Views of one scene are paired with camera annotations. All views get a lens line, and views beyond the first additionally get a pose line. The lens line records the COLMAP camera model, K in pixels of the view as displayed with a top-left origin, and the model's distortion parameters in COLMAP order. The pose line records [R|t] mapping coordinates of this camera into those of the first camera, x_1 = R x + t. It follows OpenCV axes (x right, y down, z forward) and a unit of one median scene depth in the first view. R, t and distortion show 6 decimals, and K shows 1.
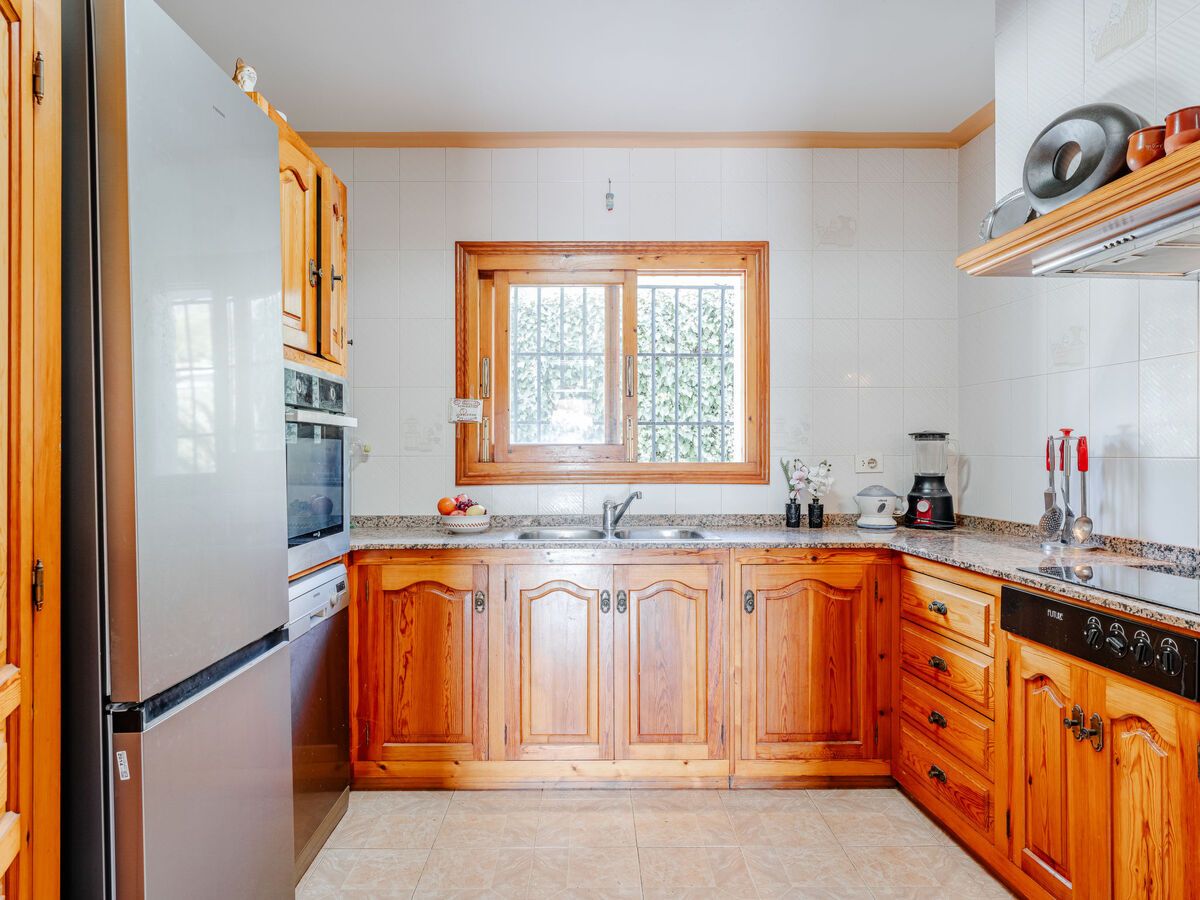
lens RADIAL K [[730.6, 0, 591.5], [0, 730.6, 460.7], [0, 0, 1]] dist [-0.008072, 0.003359]
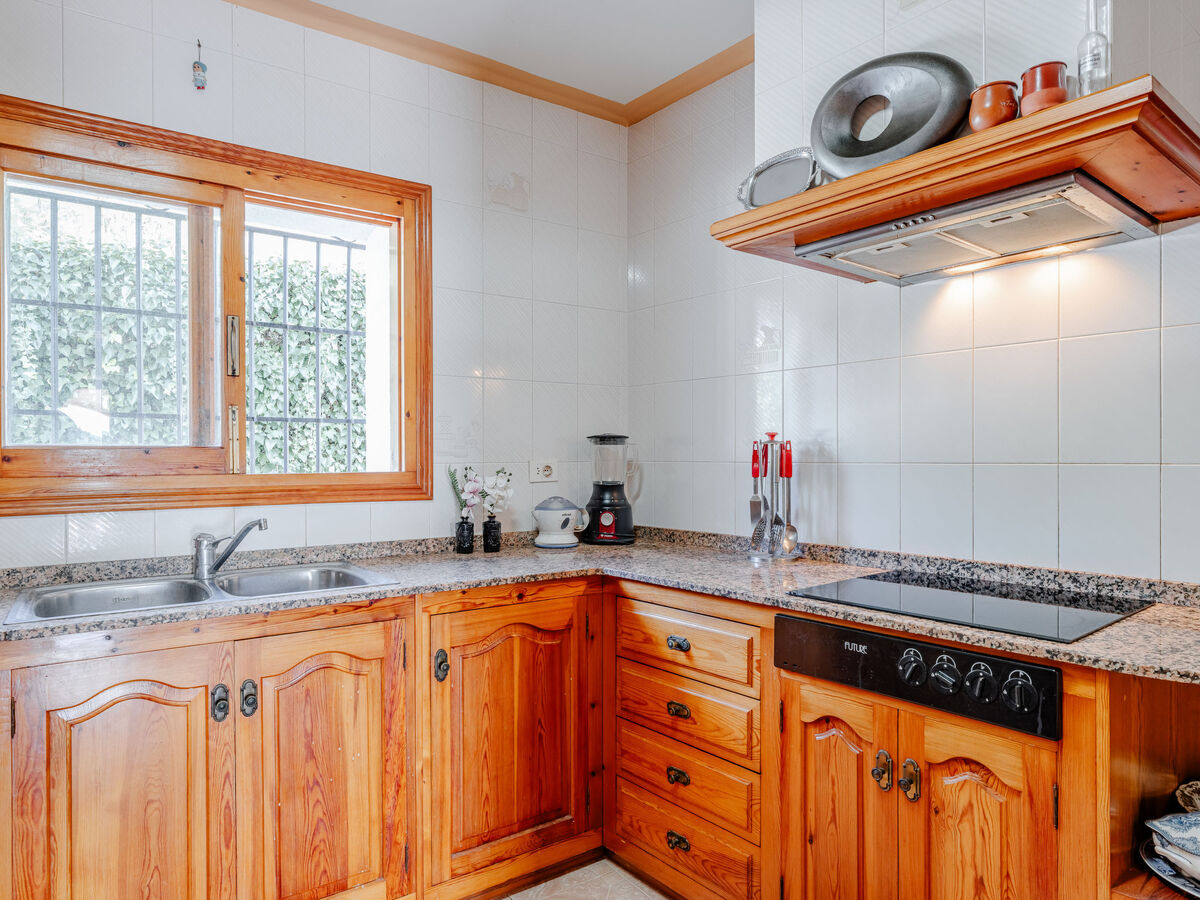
lens RADIAL K [[730.6, 0, 591.5], [0, 730.6, 460.7], [0, 0, 1]] dist [-0.008072, 0.003359]
pose [[0.822145, -0.006338, 0.569243, -0.072100], [0.009974, 0.999945, -0.003270, -0.005872], [-0.569191, 0.008366, 0.822163, 0.319997]]
